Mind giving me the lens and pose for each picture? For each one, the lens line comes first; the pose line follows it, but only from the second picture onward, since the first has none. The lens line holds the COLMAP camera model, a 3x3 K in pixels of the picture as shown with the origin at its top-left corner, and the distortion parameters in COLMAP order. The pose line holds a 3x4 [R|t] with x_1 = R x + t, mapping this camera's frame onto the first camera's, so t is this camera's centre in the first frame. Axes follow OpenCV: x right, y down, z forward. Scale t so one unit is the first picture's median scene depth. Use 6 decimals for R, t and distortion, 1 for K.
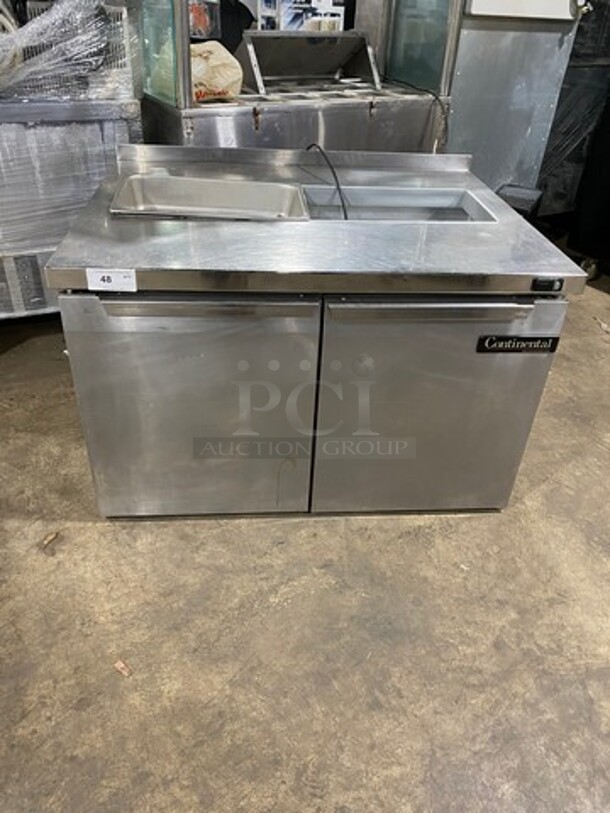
lens RADIAL K [[617.3, 0, 302.8], [0, 617.3, 406.5], [0, 0, 1]] dist [0.005858, 0.005826]
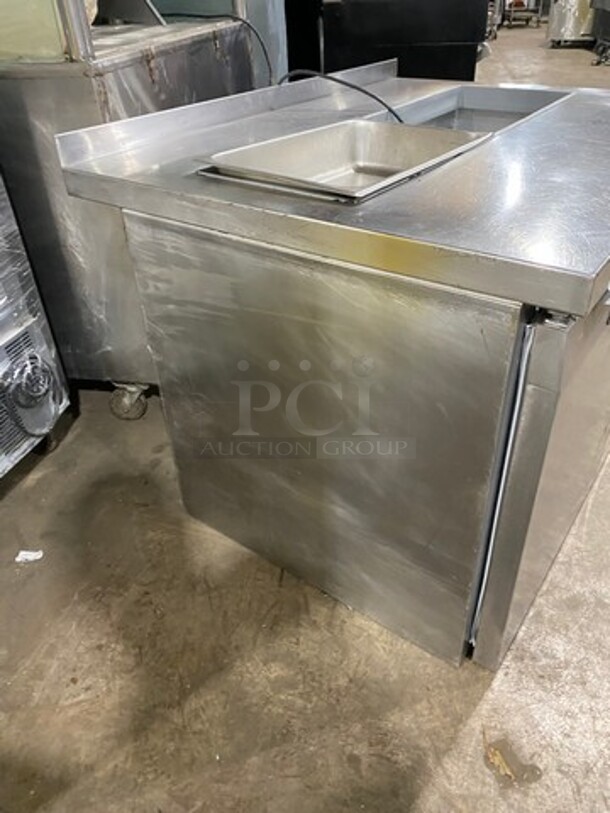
lens RADIAL K [[617.3, 0, 306.7], [0, 617.3, 403.7], [0, 0, 1]] dist [0.005858, 0.005826]
pose [[0.637925, -0.490336, 0.593821, -0.614310], [0.489500, 0.853461, 0.178872, -0.228051], [-0.594510, 0.176568, 0.784463, 0.521424]]
